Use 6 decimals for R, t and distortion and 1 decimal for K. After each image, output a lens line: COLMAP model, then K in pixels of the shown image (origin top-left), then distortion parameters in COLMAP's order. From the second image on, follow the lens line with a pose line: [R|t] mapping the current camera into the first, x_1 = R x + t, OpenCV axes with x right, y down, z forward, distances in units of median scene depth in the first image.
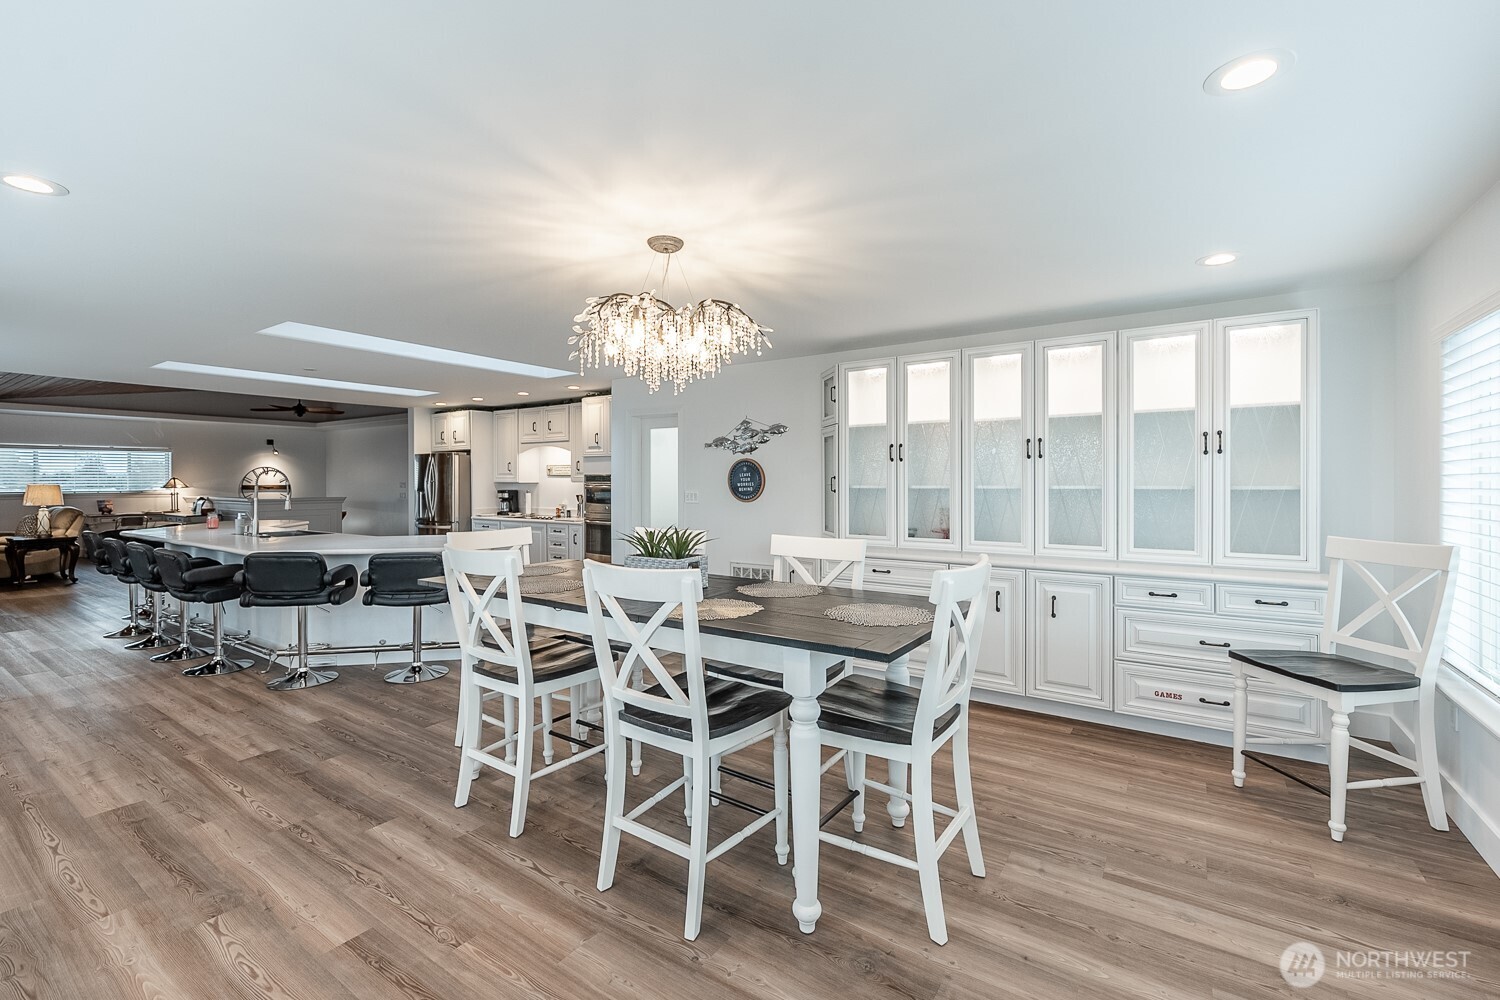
lens RADIAL K [[645.1, 0, 751.4], [0, 645.1, 490.9], [0, 0, 1]] dist [-0.003686, -0.000386]
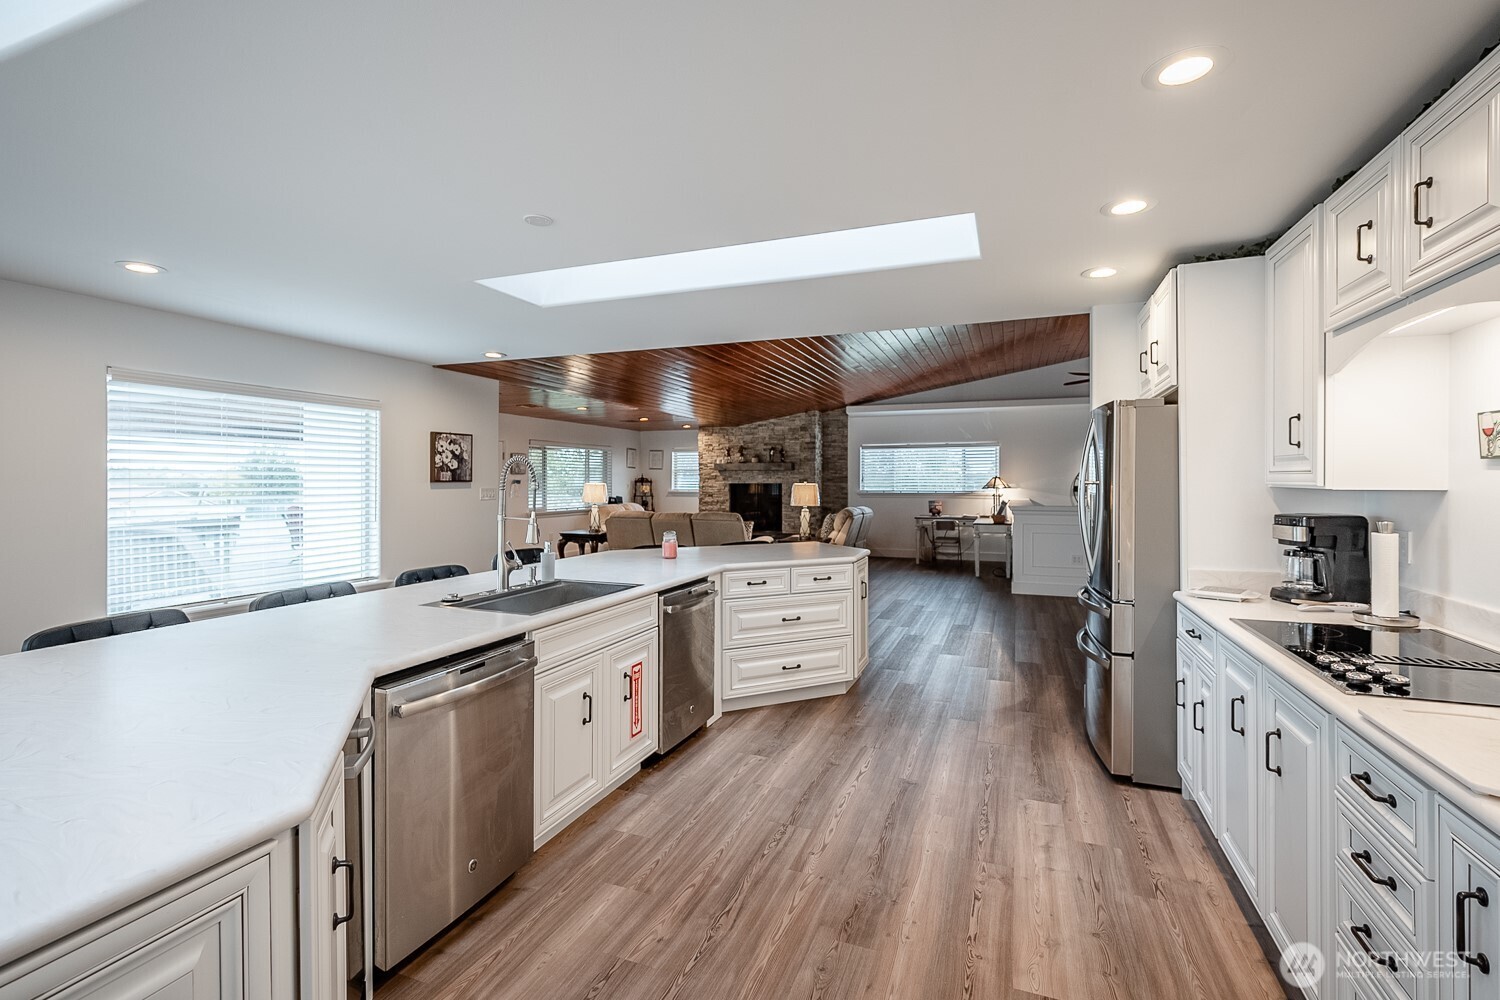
lens RADIAL K [[669.3, 0, 758.3], [0, 669.3, 487.2], [0, 0, 1]] dist [-0.007684, -0.000555]
pose [[0.219566, 0.011865, -0.975525, -0.146709], [-0.016268, 0.999832, 0.008499, -0.012112], [0.975462, 0.014004, 0.219722, 0.695472]]
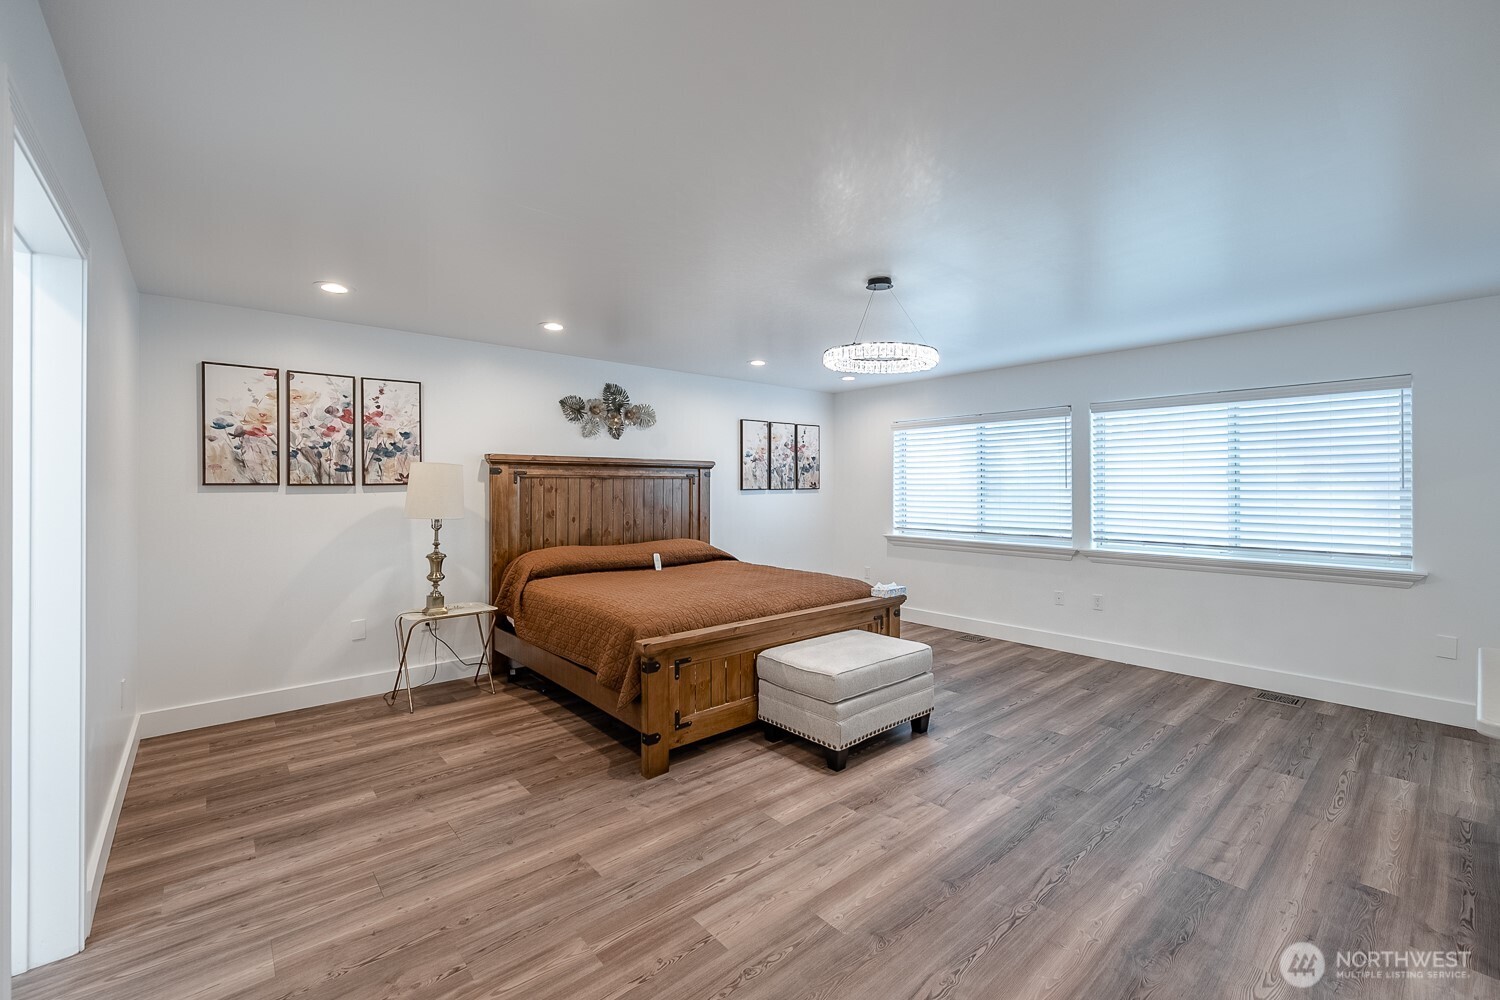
lens RADIAL K [[645.1, 0, 753.9], [0, 645.1, 484.9], [0, 0, 1]] dist [-0.003686, -0.000386]
pose [[0.263742, 0.000358, 0.964593, -0.723193], [0.013521, 0.999900, -0.004069, -0.022862], [-0.964499, 0.014115, 0.263710, 0.749278]]
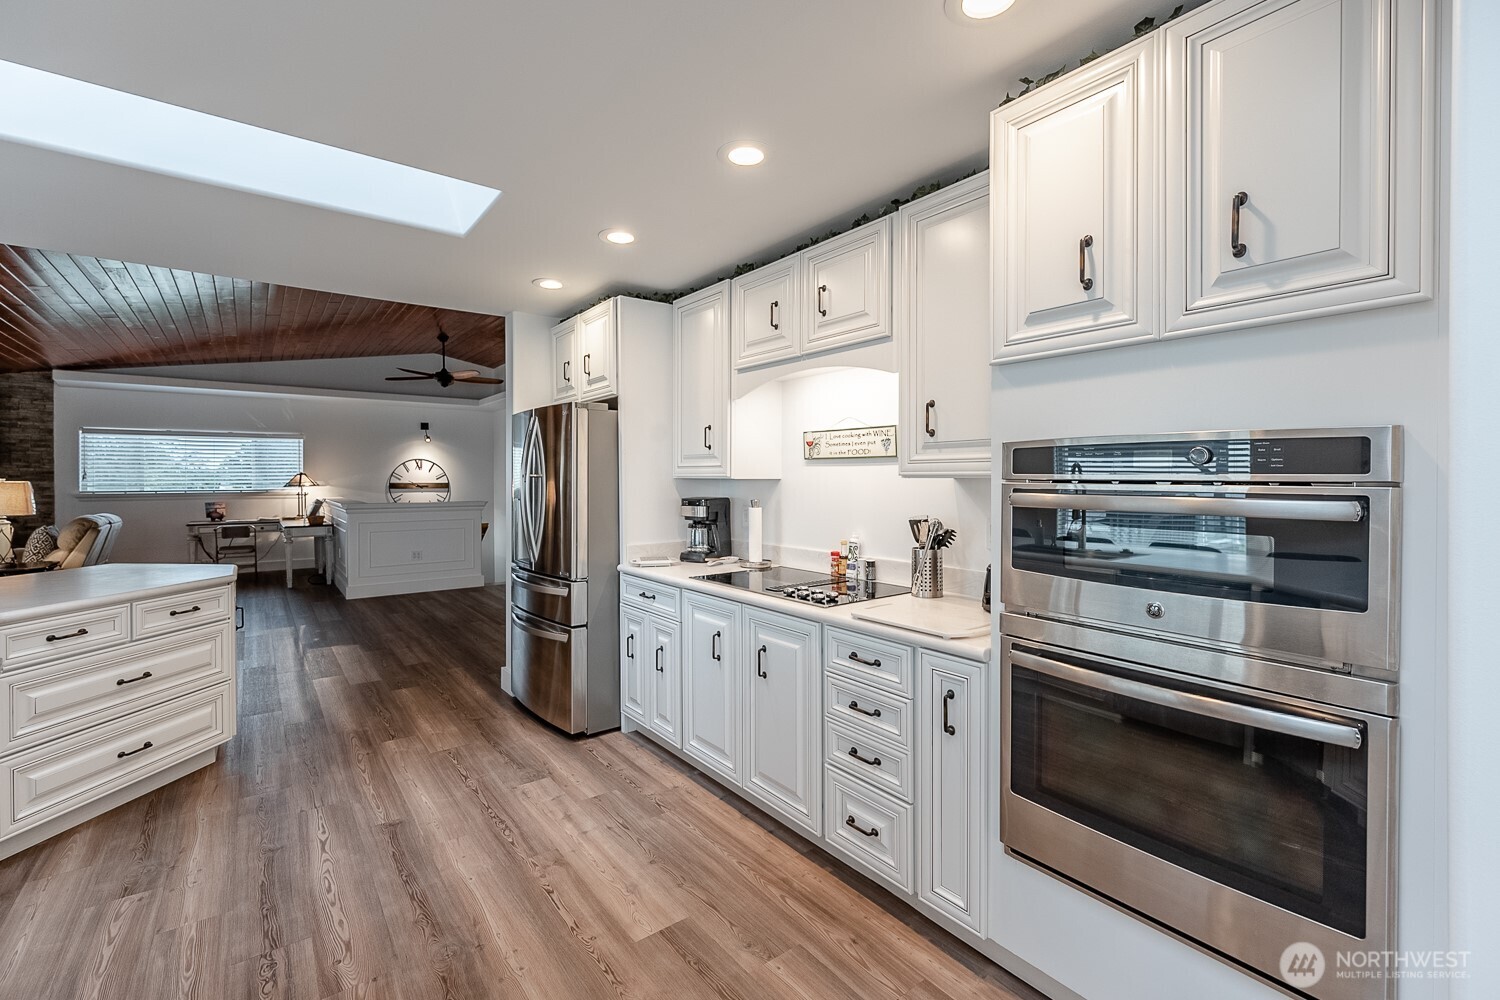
lens RADIAL K [[645.1, 0, 748.1], [0, 645.1, 486.9], [0, 0, 1]] dist [-0.003686, -0.000386]
pose [[0.948115, 0.004566, -0.317895, -0.225768], [-0.005312, 0.999985, -0.001478, -0.007726], [0.317883, 0.003090, 0.948125, 0.628620]]
